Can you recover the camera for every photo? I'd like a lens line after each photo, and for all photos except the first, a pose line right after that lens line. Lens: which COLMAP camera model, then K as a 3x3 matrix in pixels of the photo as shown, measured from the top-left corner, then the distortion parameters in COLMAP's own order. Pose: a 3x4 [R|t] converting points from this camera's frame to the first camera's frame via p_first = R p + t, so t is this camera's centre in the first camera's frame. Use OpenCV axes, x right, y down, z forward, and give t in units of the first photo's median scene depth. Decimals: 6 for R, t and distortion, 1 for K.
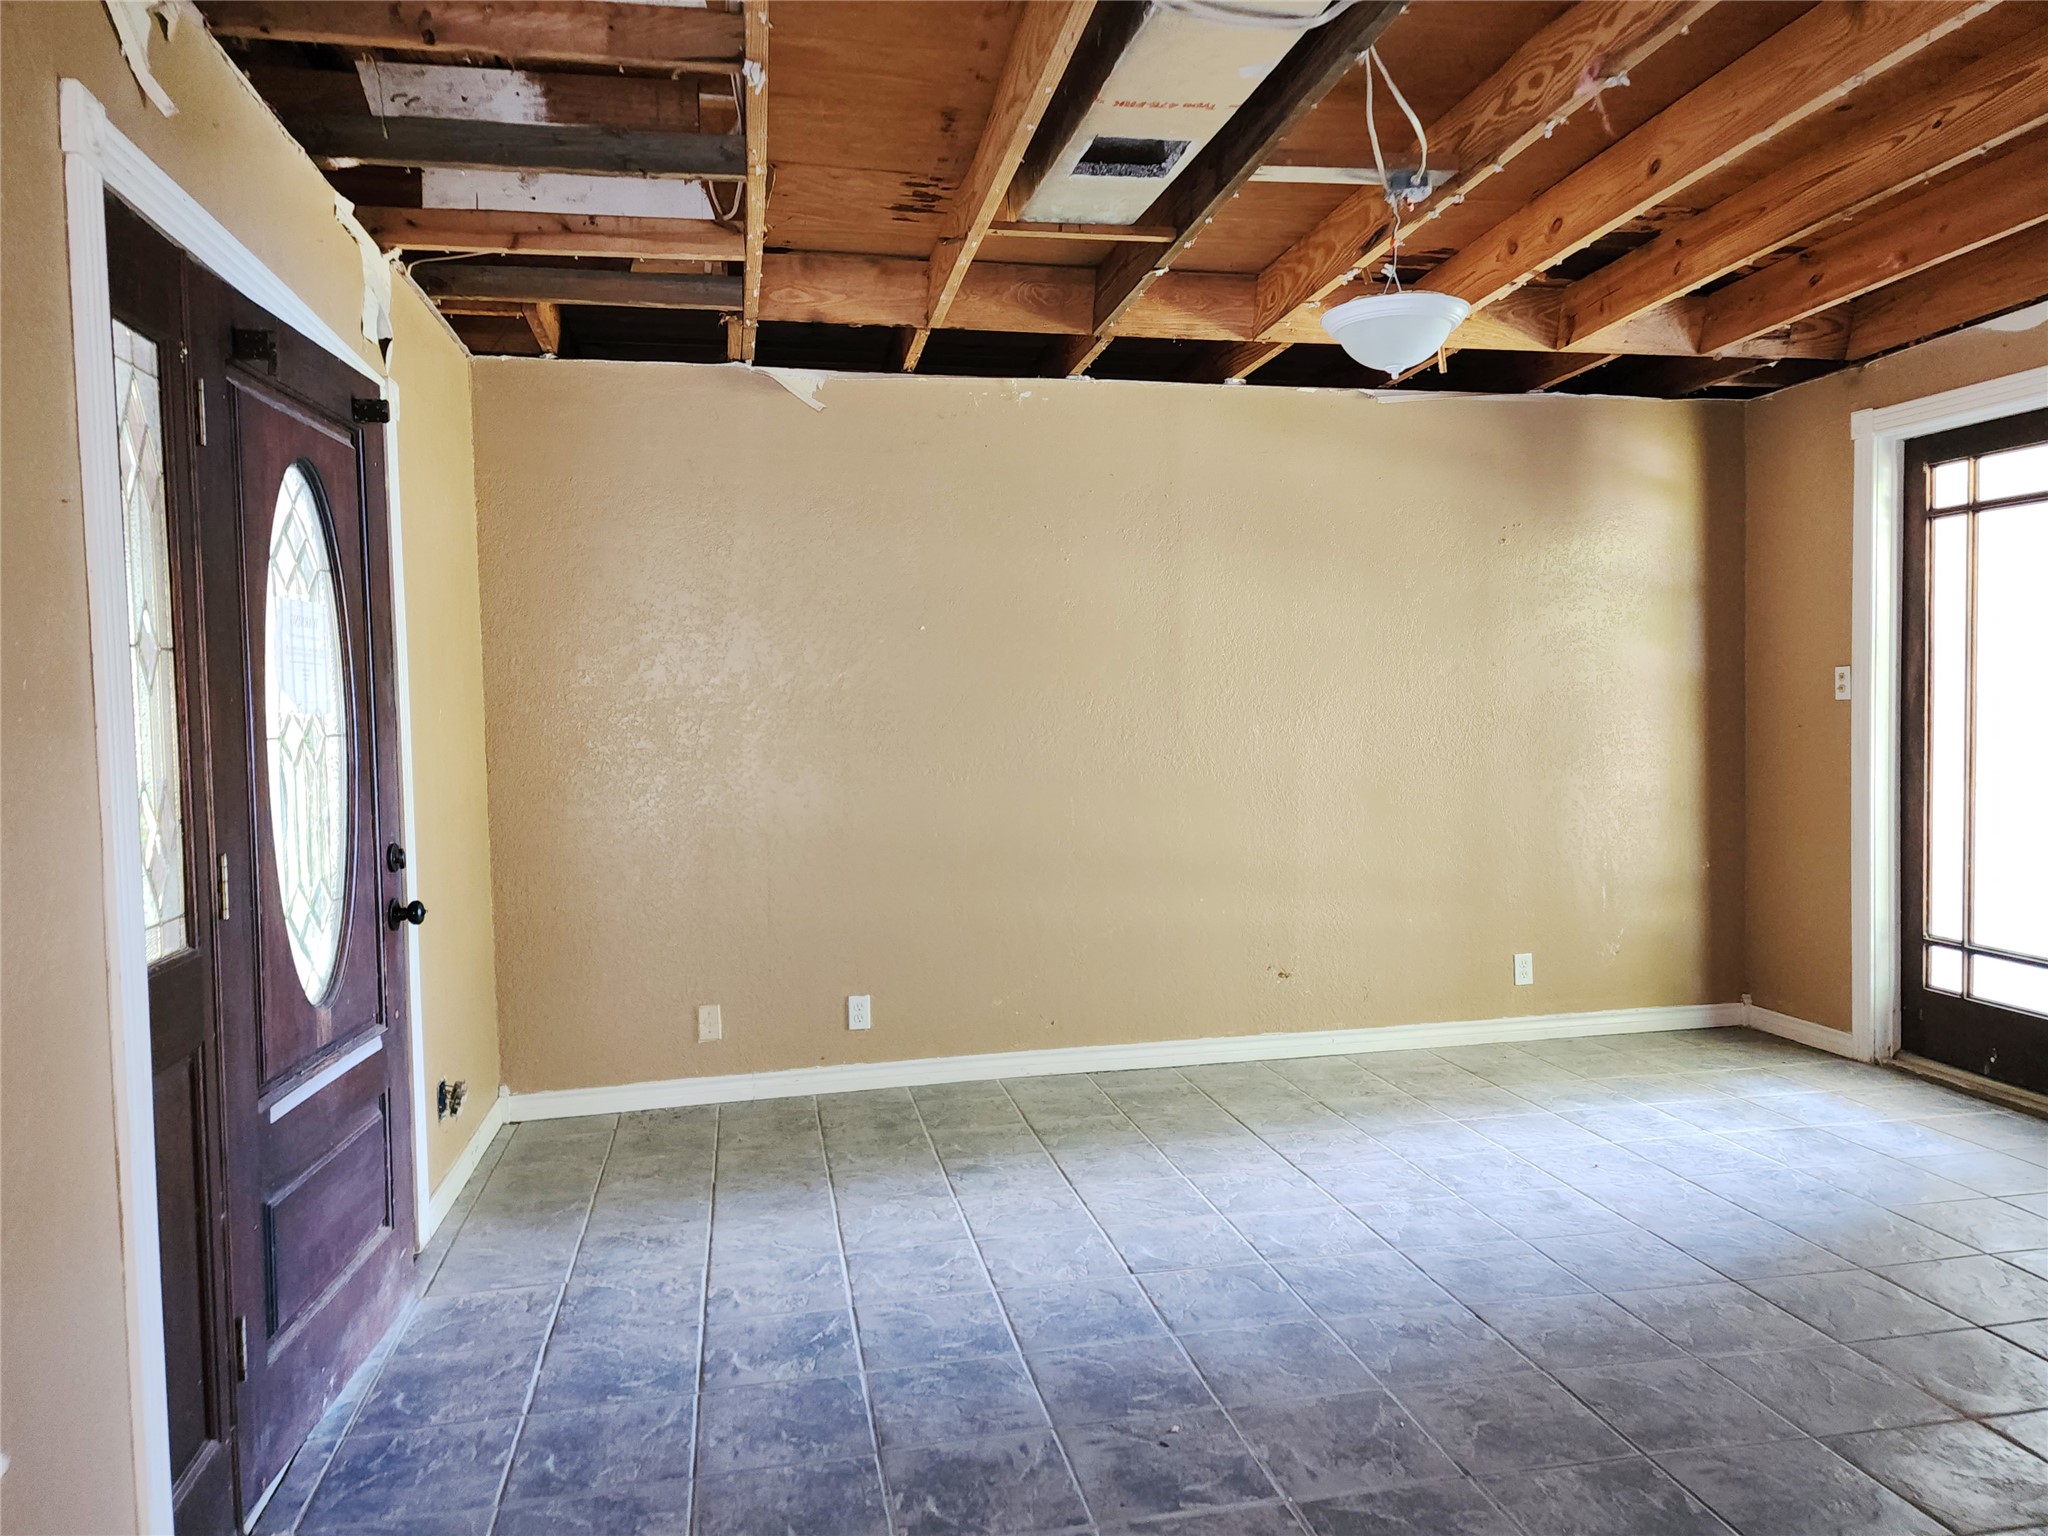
lens RADIAL K [[1451.5, 0, 1018.6], [0, 1451.5, 767.7], [0, 0, 1]] dist [0.064702, -0.037568]
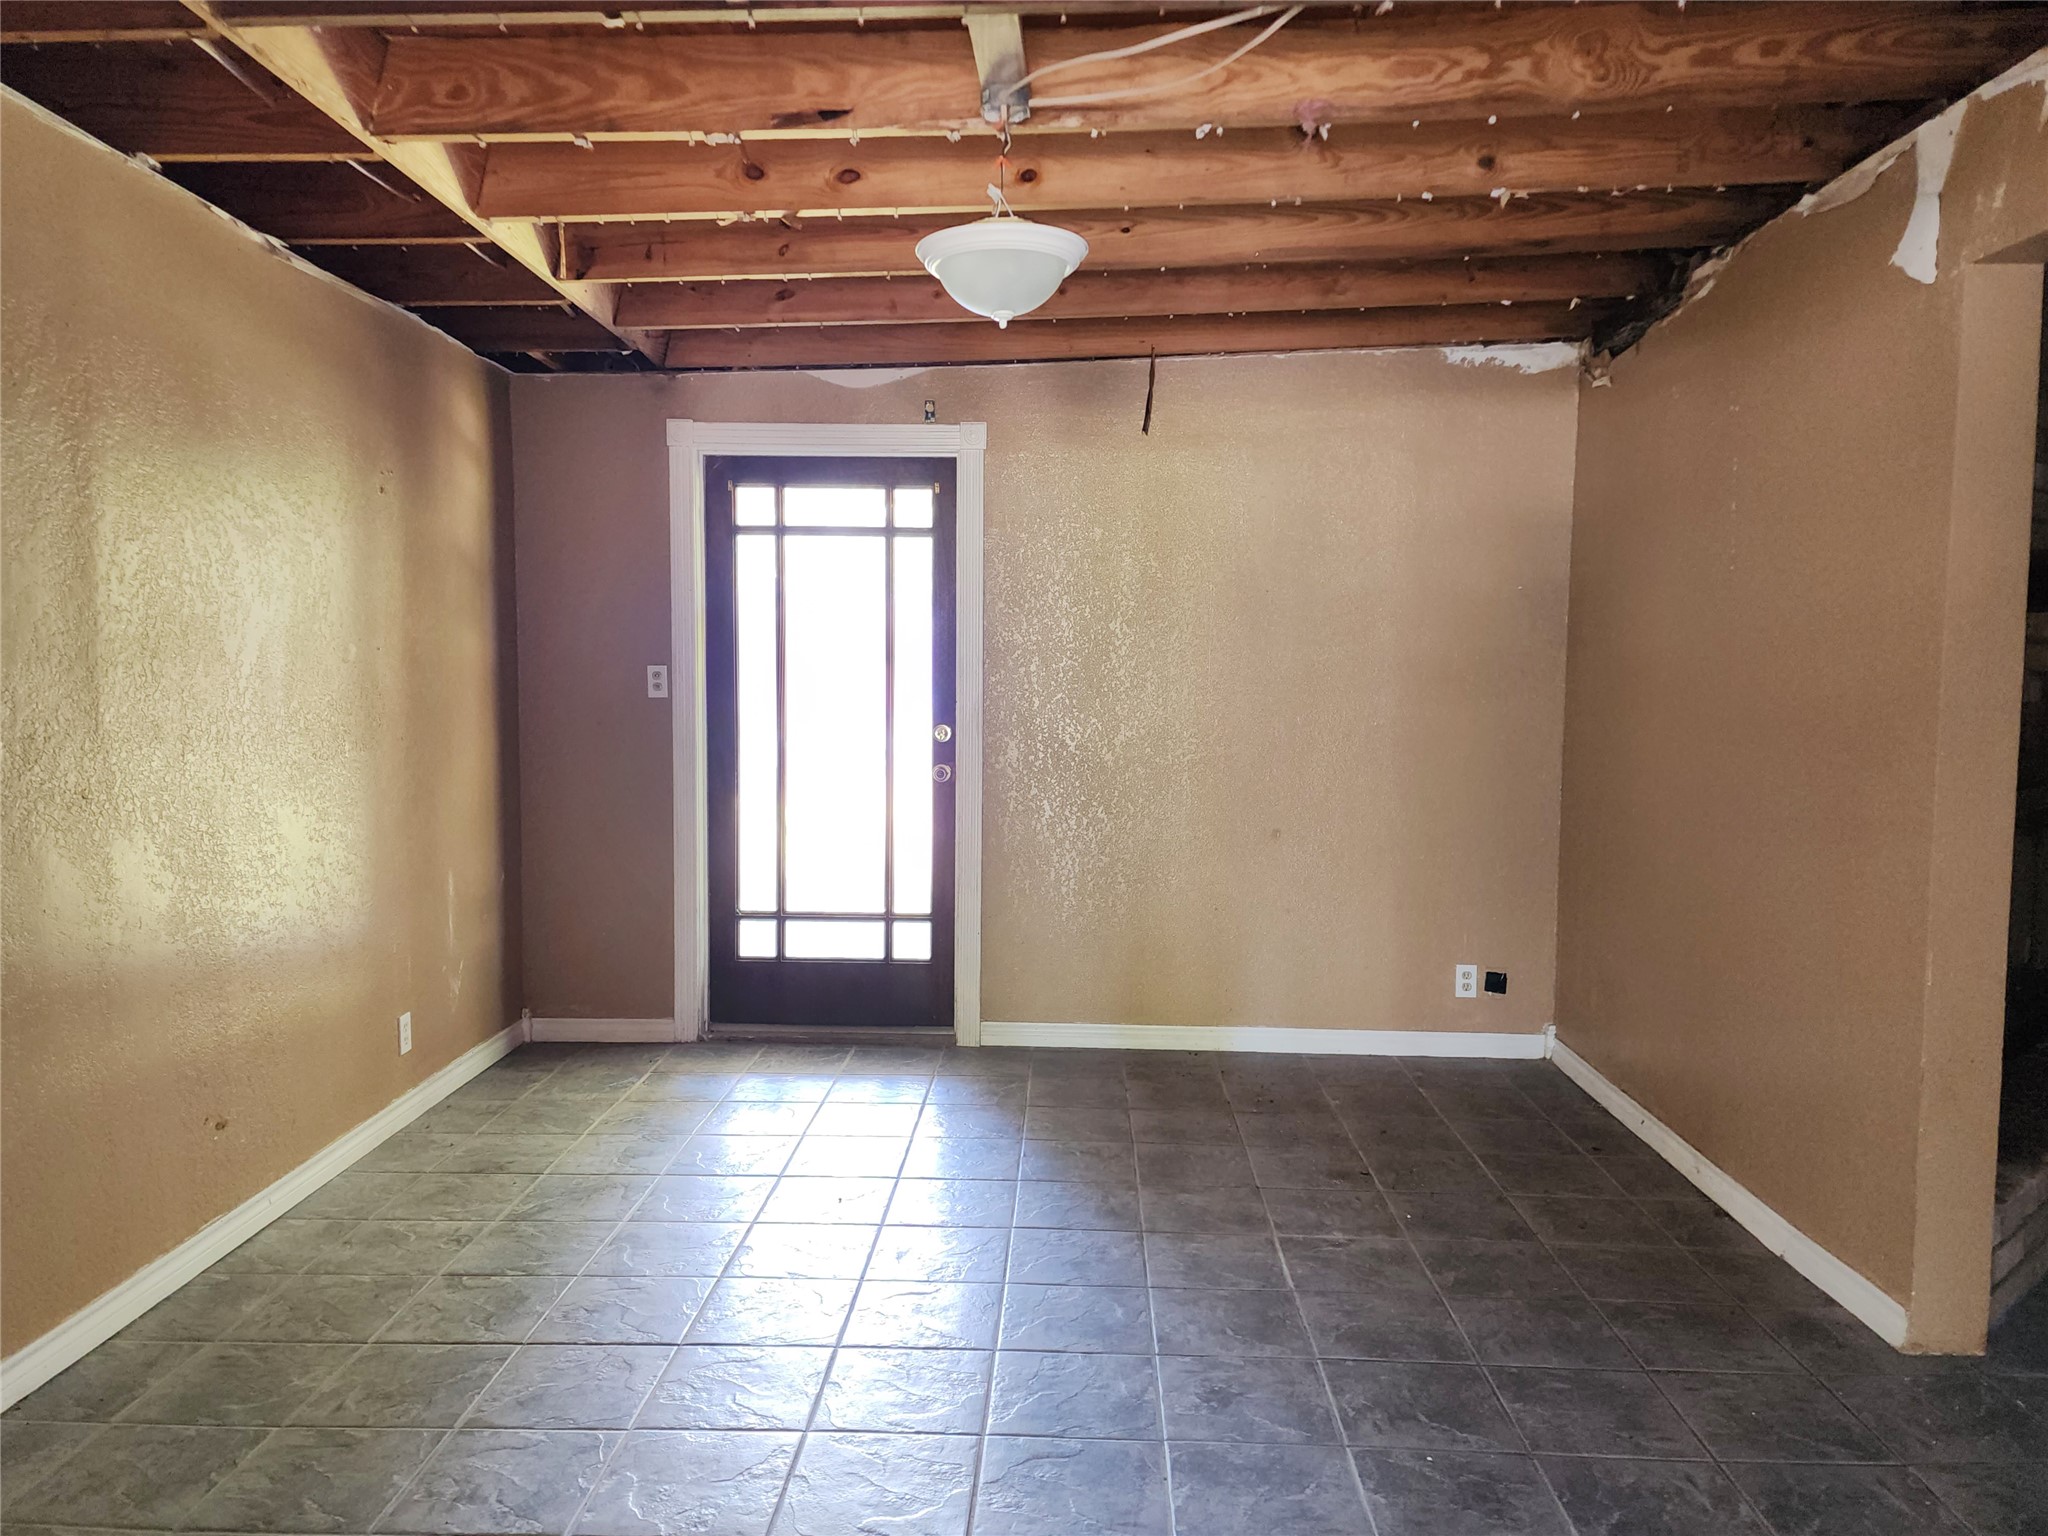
lens RADIAL K [[1451.5, 0, 1010.4], [0, 1451.5, 762.7], [0, 0, 1]] dist [0.064702, -0.037568]
pose [[0.237660, -0.044775, 0.970316, -0.396506], [0.034878, 0.998686, 0.037541, -0.032210], [-0.970722, 0.024921, 0.238909, 0.556915]]
